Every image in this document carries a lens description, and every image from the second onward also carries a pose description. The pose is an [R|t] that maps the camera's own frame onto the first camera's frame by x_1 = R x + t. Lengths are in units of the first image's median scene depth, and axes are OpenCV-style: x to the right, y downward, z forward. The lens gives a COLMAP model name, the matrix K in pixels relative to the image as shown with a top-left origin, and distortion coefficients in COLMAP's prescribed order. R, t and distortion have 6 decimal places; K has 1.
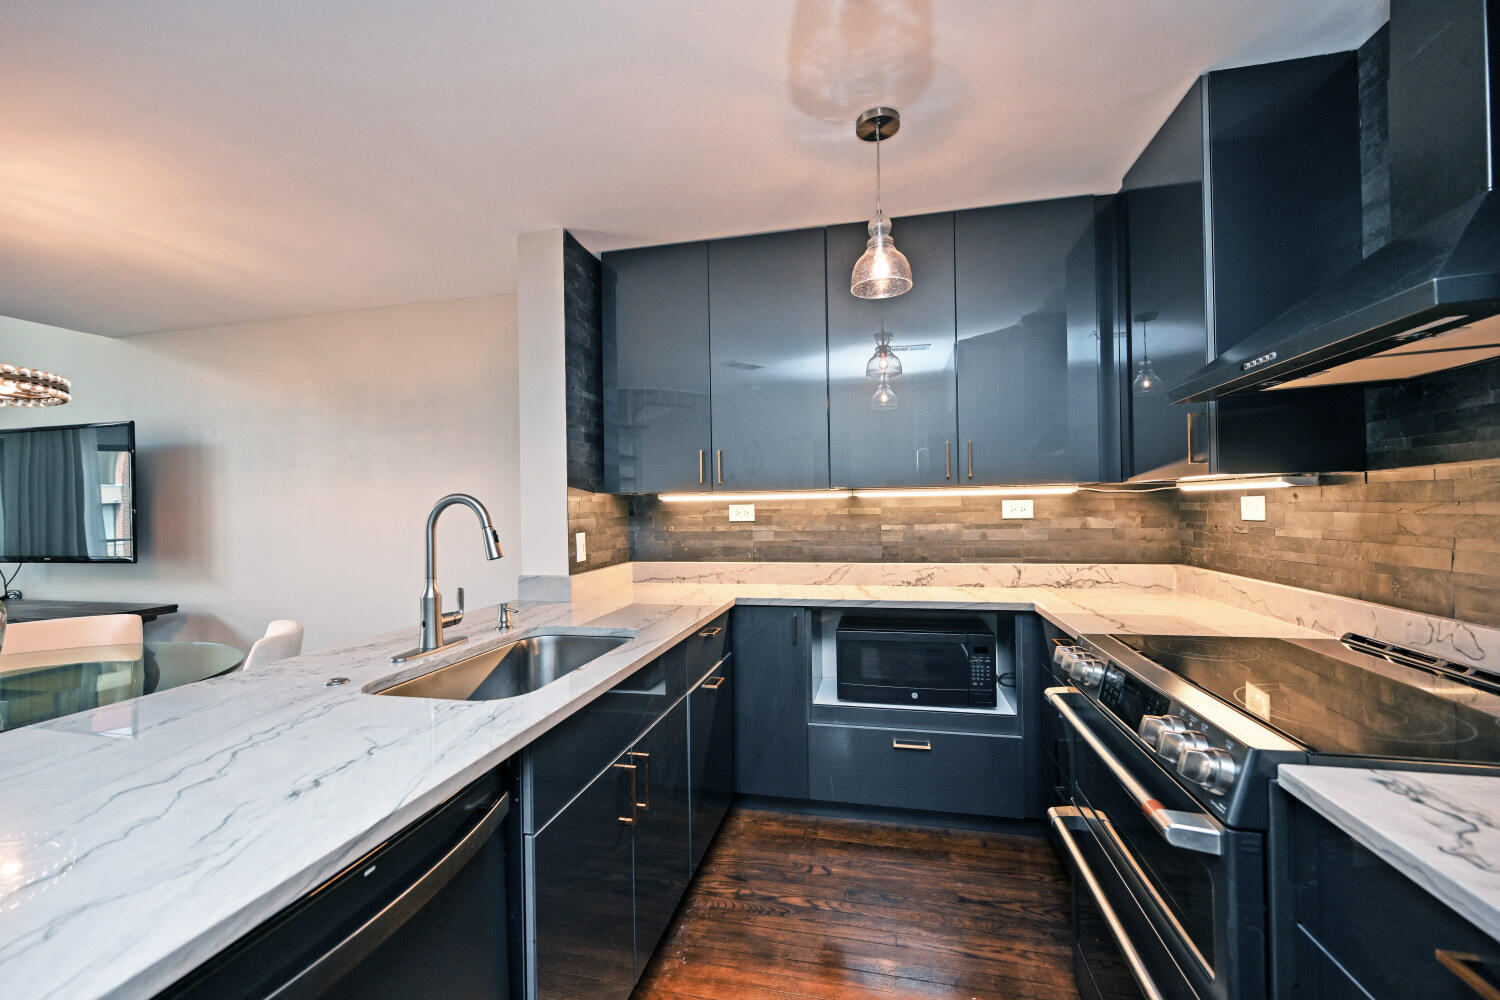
lens RADIAL K [[599.2, 0, 753.0], [0, 599.2, 498.8], [0, 0, 1]] dist [-0.002127, -0.000121]
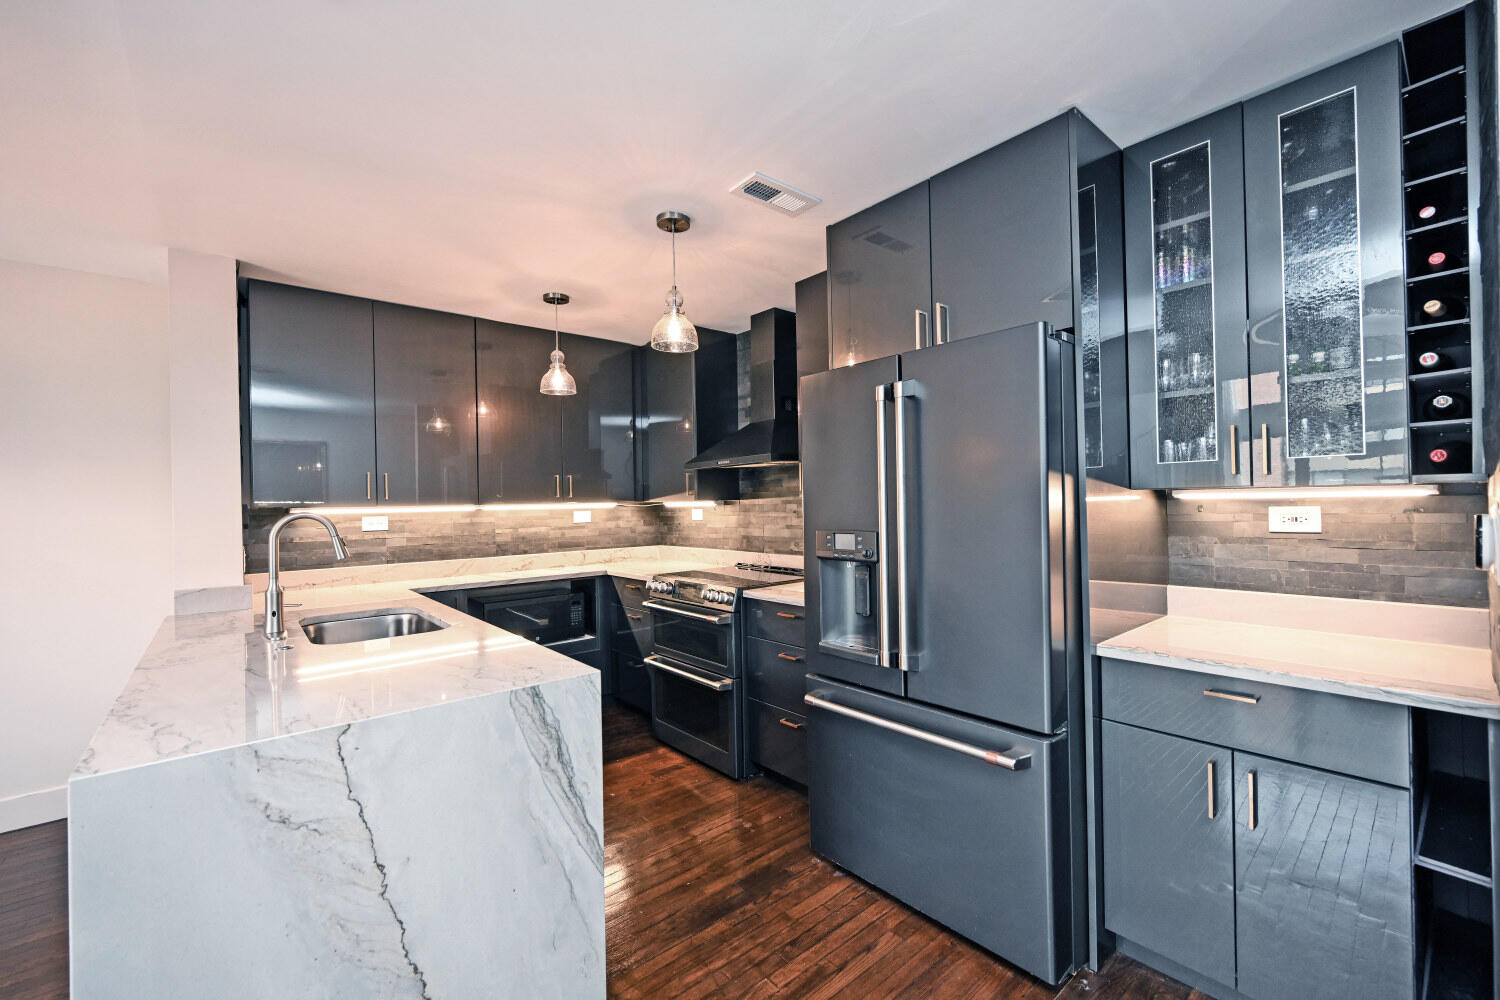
lens RADIAL K [[610.9, 0, 754.0], [0, 610.9, 499.0], [0, 0, 1]] dist [0.001701, 0.000508]
pose [[0.608859, 0.008127, 0.793237, -0.610272], [0.000106, 0.999947, -0.010326, -0.014400], [-0.793278, 0.006371, 0.608826, -0.387440]]
